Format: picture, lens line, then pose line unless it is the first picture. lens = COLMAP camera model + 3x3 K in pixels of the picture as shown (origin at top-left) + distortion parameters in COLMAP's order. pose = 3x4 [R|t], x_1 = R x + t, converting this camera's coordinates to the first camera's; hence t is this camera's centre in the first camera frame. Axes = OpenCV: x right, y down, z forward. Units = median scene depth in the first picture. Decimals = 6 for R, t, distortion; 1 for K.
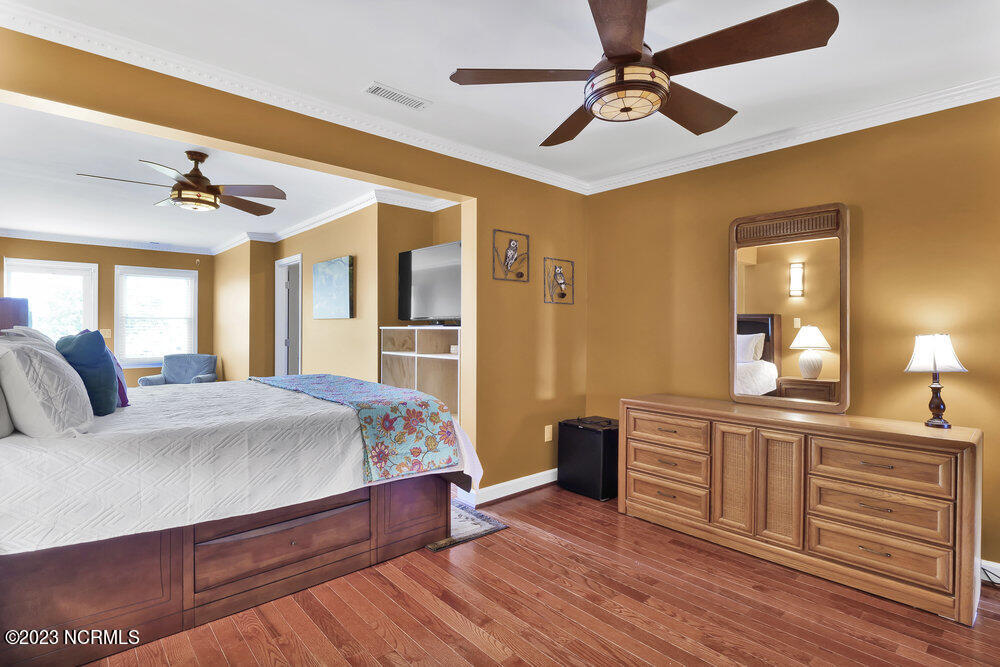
lens RADIAL K [[506.2, 0, 504.6], [0, 506.2, 329.2], [0, 0, 1]] dist [-0.005146, -0.005914]
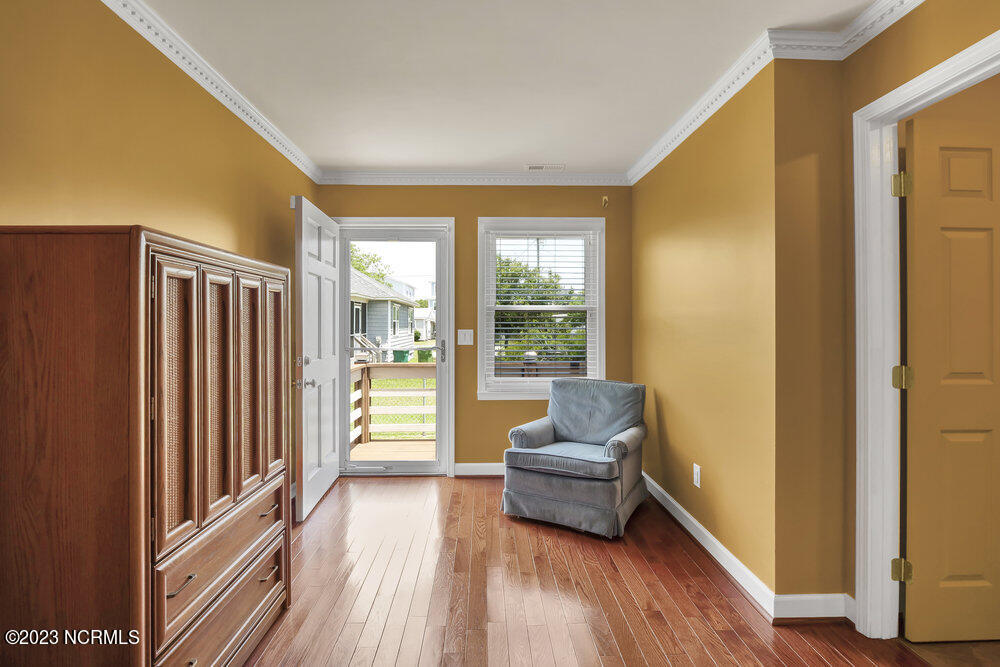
lens RADIAL K [[506.2, 0, 498.8], [0, 506.2, 329.4], [0, 0, 1]] dist [-0.005146, -0.005914]
pose [[0.774527, -0.002810, -0.632535, -0.387117], [0.003391, 0.999994, -0.000290, -0.000578], [0.632532, -0.001920, 0.774532, 0.561103]]
